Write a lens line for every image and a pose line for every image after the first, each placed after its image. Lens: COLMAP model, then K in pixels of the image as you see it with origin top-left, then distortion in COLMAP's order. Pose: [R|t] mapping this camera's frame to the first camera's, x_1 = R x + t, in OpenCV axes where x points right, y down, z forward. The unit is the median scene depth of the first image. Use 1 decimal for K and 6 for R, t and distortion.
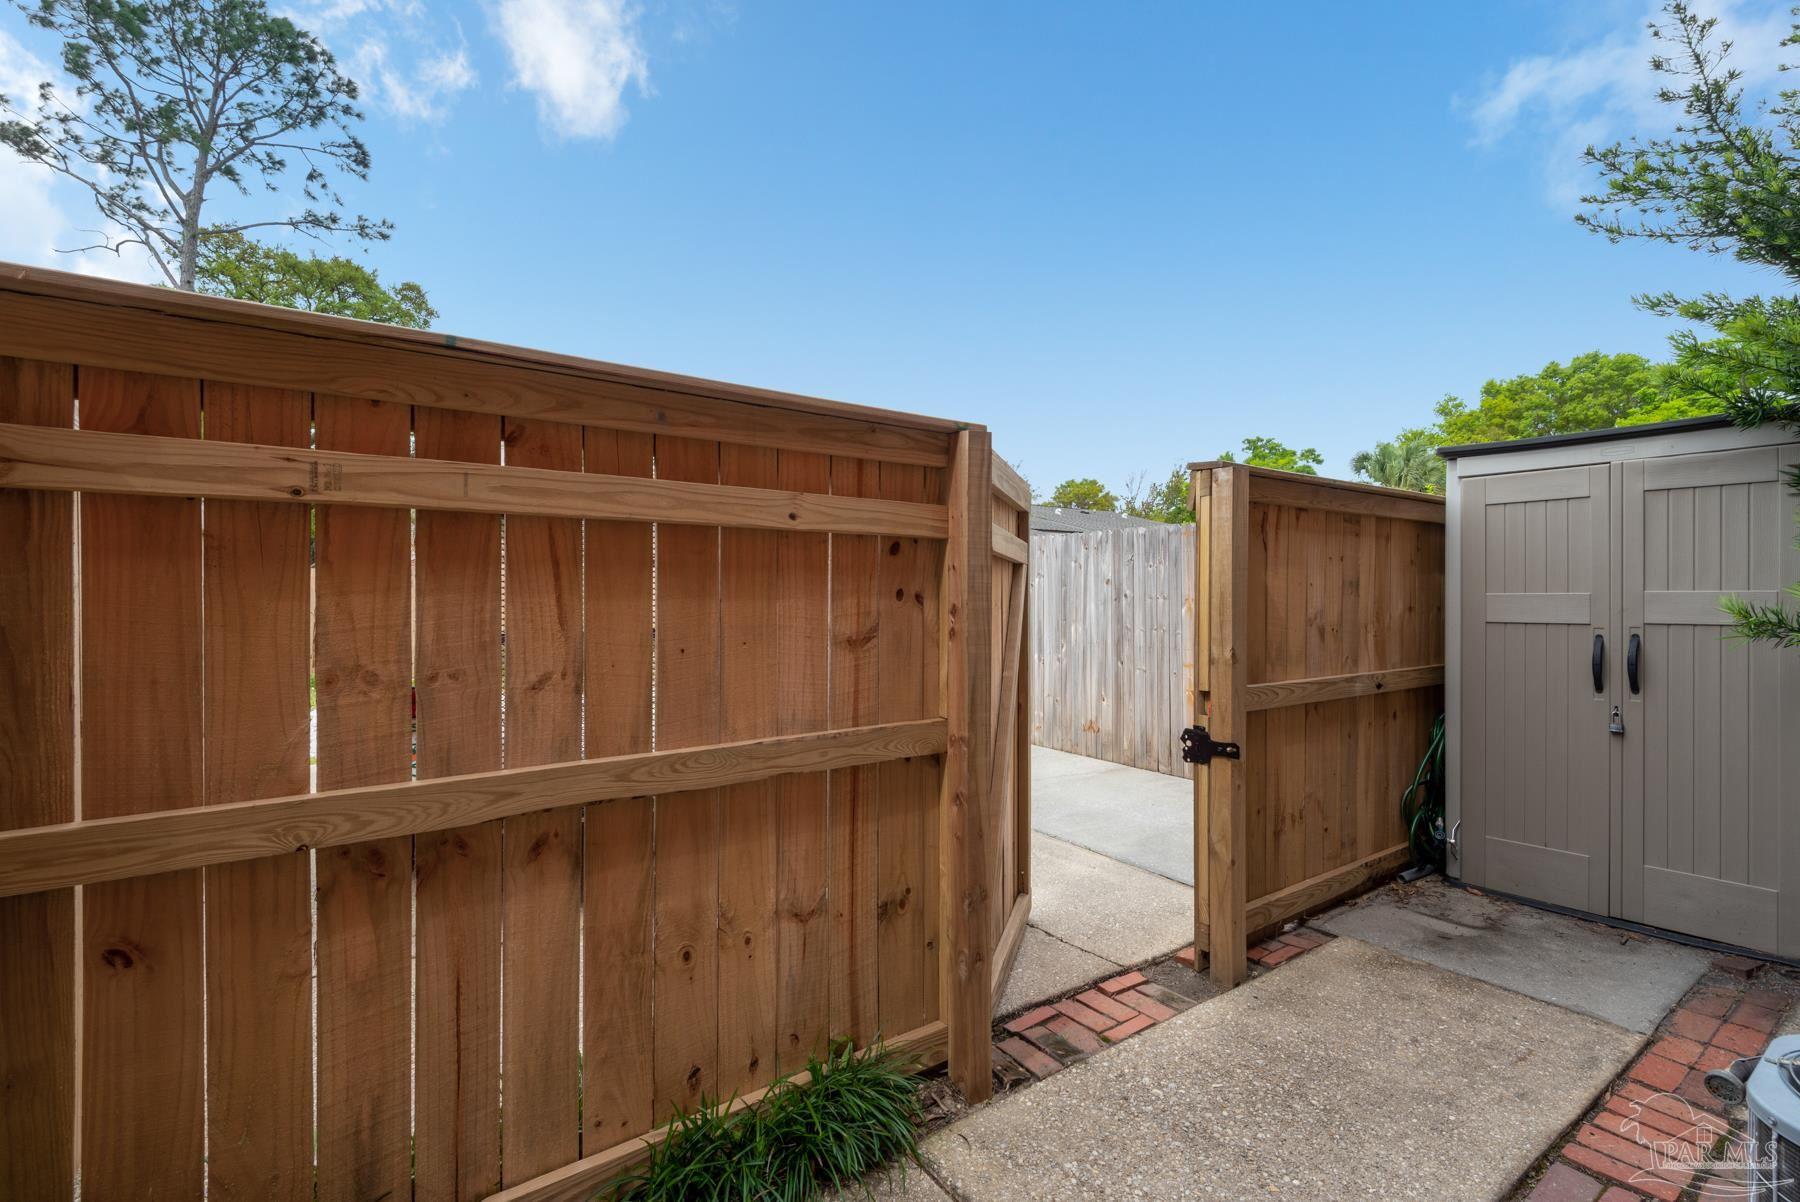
lens RADIAL K [[810.9, 0, 893.6], [0, 810.9, 596.3], [0, 0, 1]] dist [0.017884, -0.005075]
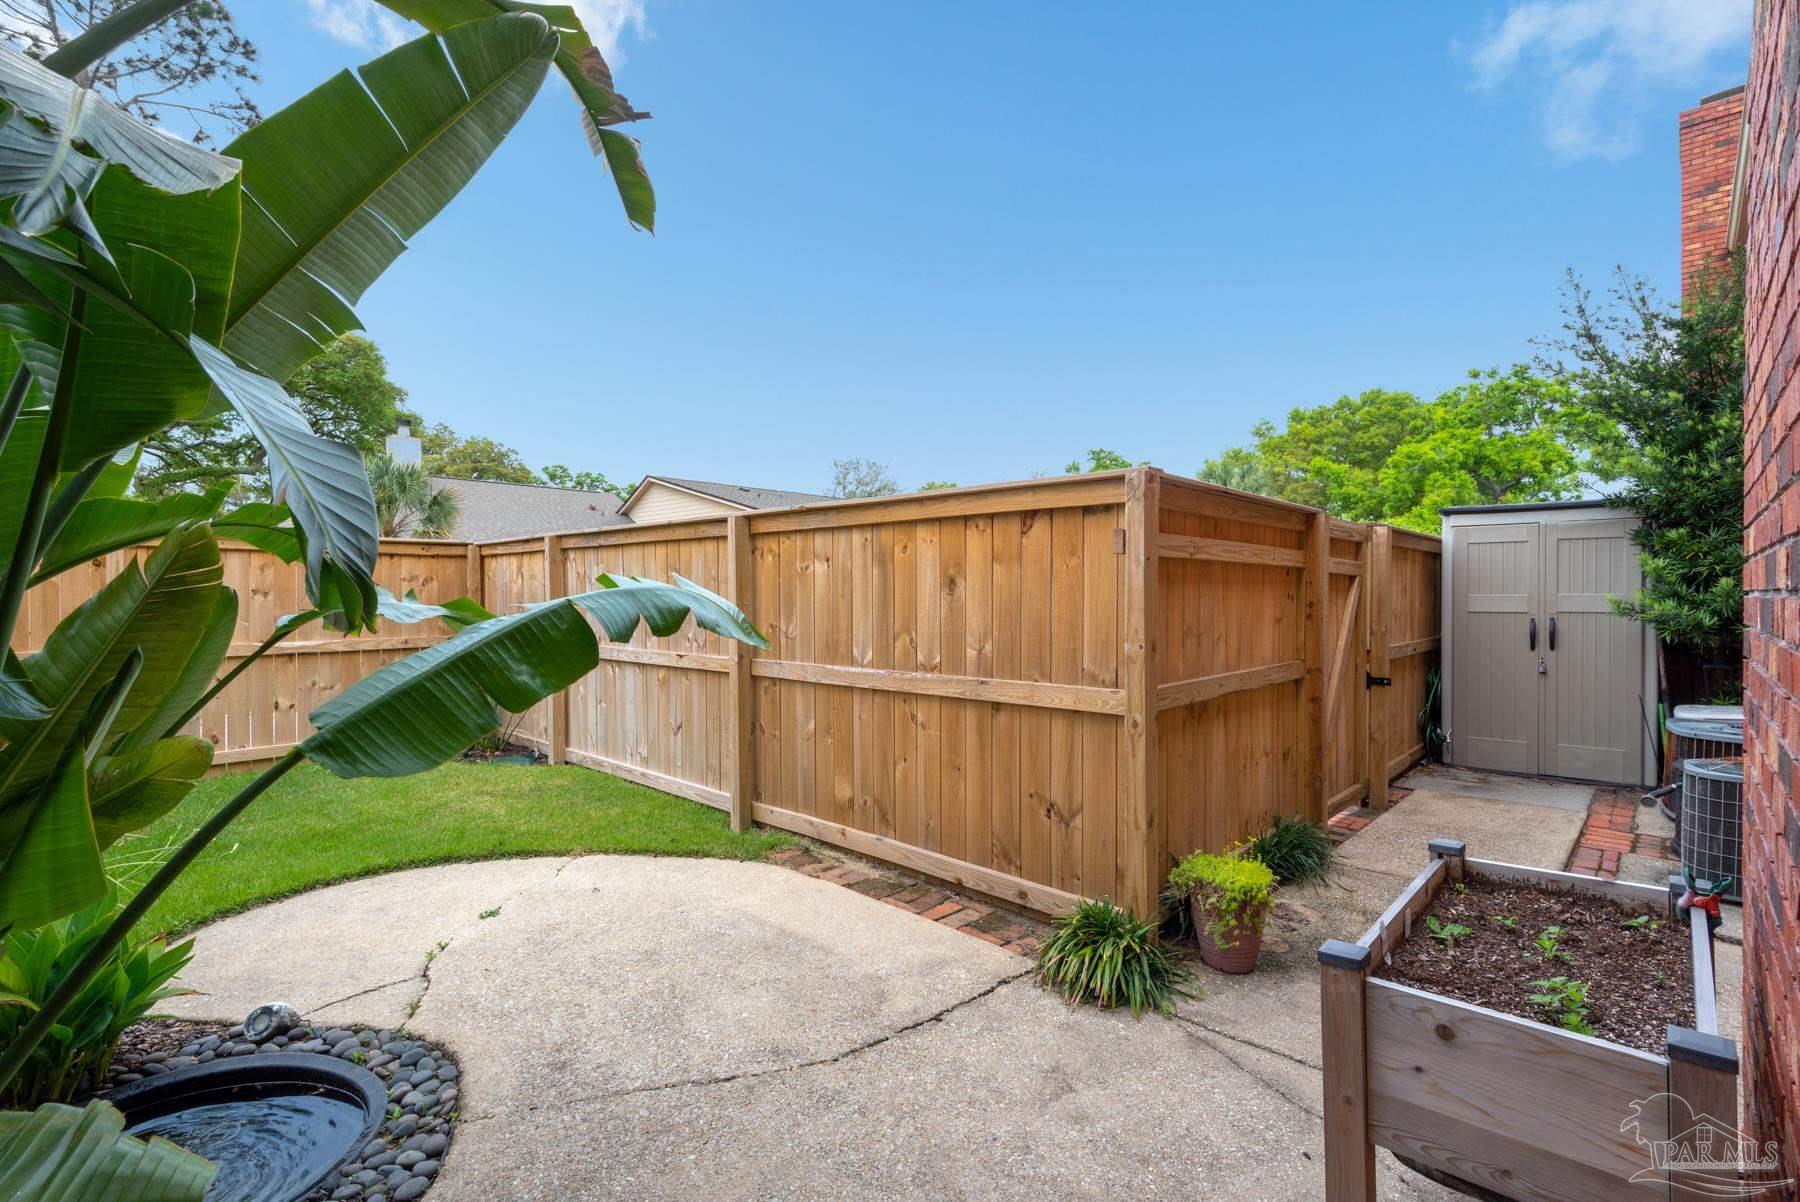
lens RADIAL K [[810.9, 0, 897.9], [0, 810.9, 602.6], [0, 0, 1]] dist [0.017884, -0.005075]
pose [[0.981573, 0.000323, 0.191089, -0.737990], [-0.002348, 0.999943, 0.010371, -0.003203], [-0.191075, -0.010629, 0.981518, -0.427809]]
